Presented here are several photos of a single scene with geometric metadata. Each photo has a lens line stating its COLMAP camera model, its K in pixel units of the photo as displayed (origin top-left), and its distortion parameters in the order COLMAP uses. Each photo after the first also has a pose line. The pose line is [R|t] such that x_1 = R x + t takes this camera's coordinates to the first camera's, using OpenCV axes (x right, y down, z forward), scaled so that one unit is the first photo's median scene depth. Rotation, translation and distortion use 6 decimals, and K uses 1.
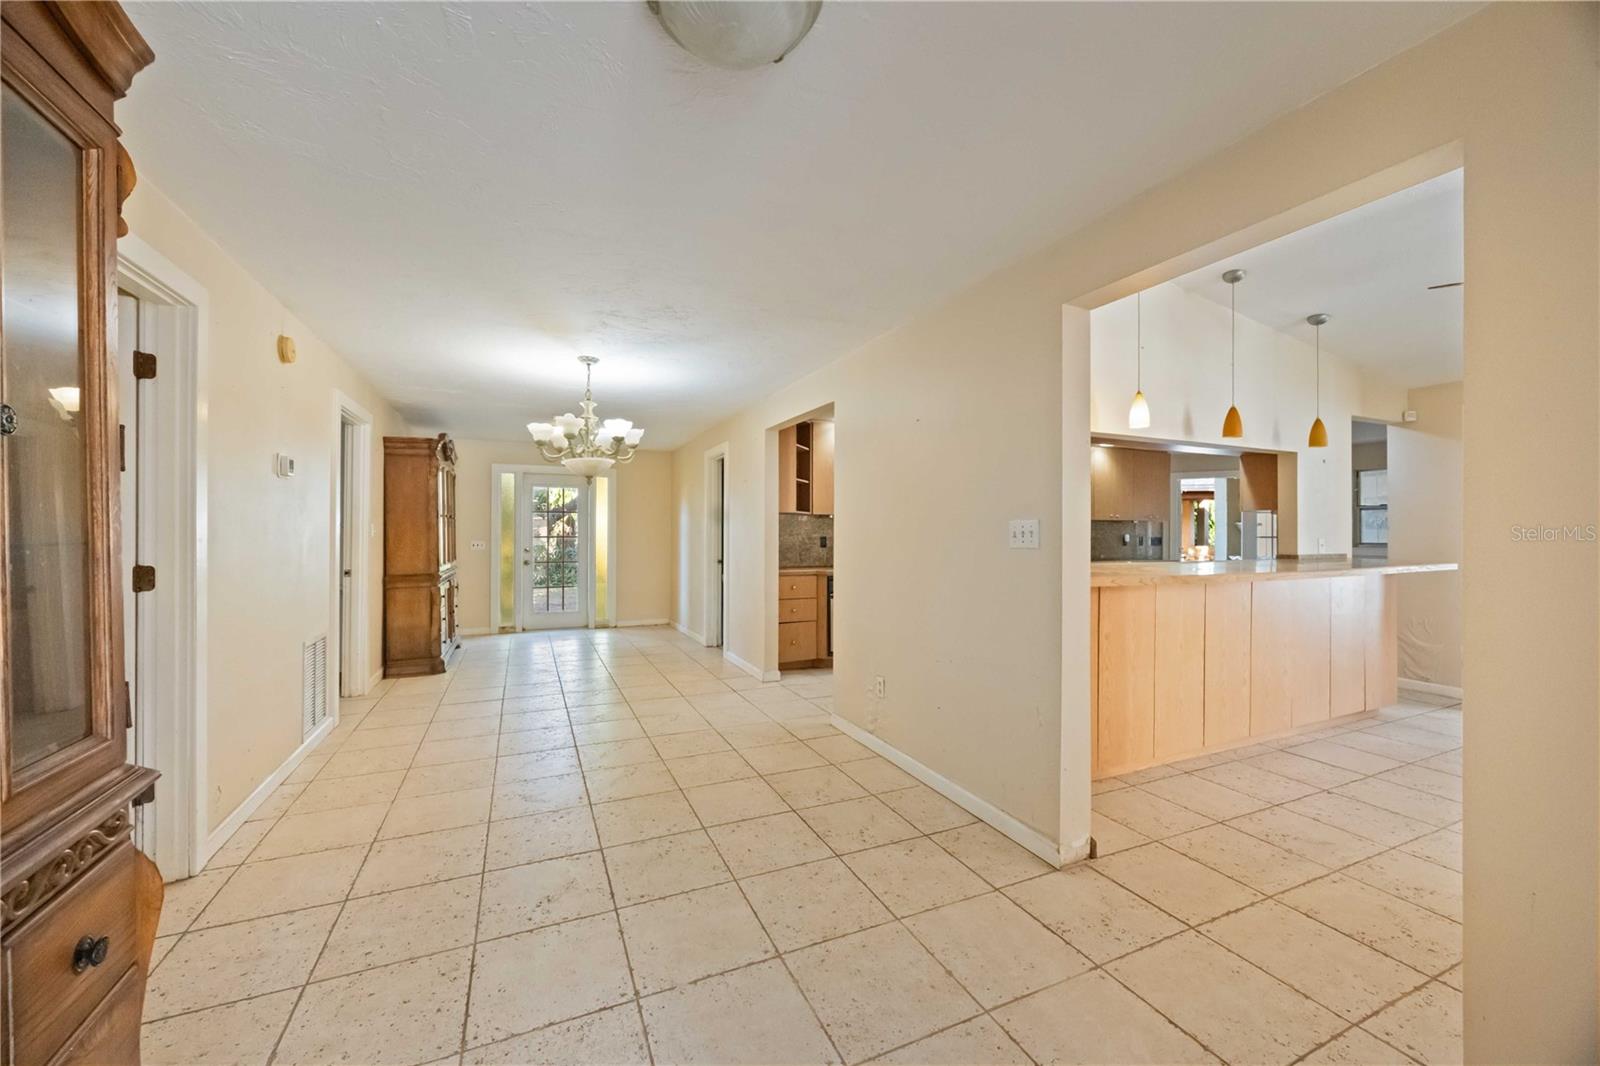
lens RADIAL K [[608.2, 0, 789.7], [0, 608.2, 533.4], [0, 0, 1]] dist [-0.003204, 0.000398]
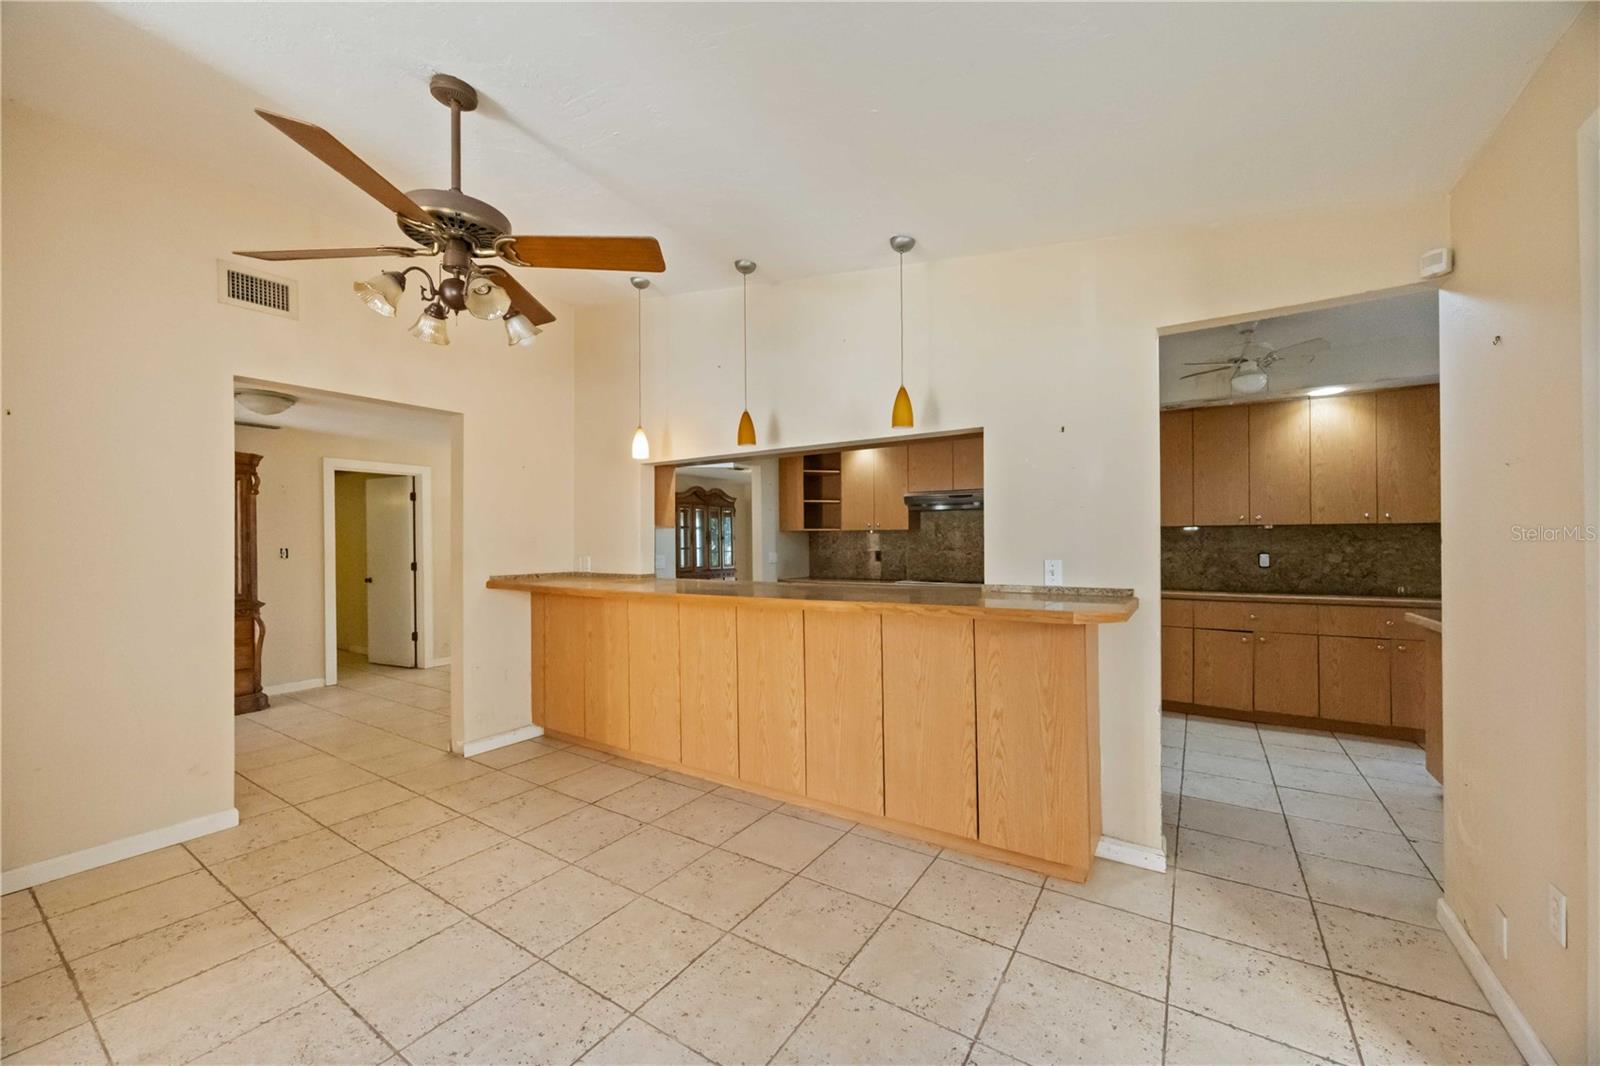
lens RADIAL K [[608.2, 0, 790.2], [0, 608.2, 541.6], [0, 0, 1]] dist [-0.003204, 0.000398]
pose [[0.542053, -0.008307, -0.840303, 1.640446], [0.004822, 0.999965, -0.006775, -0.007566], [0.840331, -0.000379, 0.542074, 0.612784]]
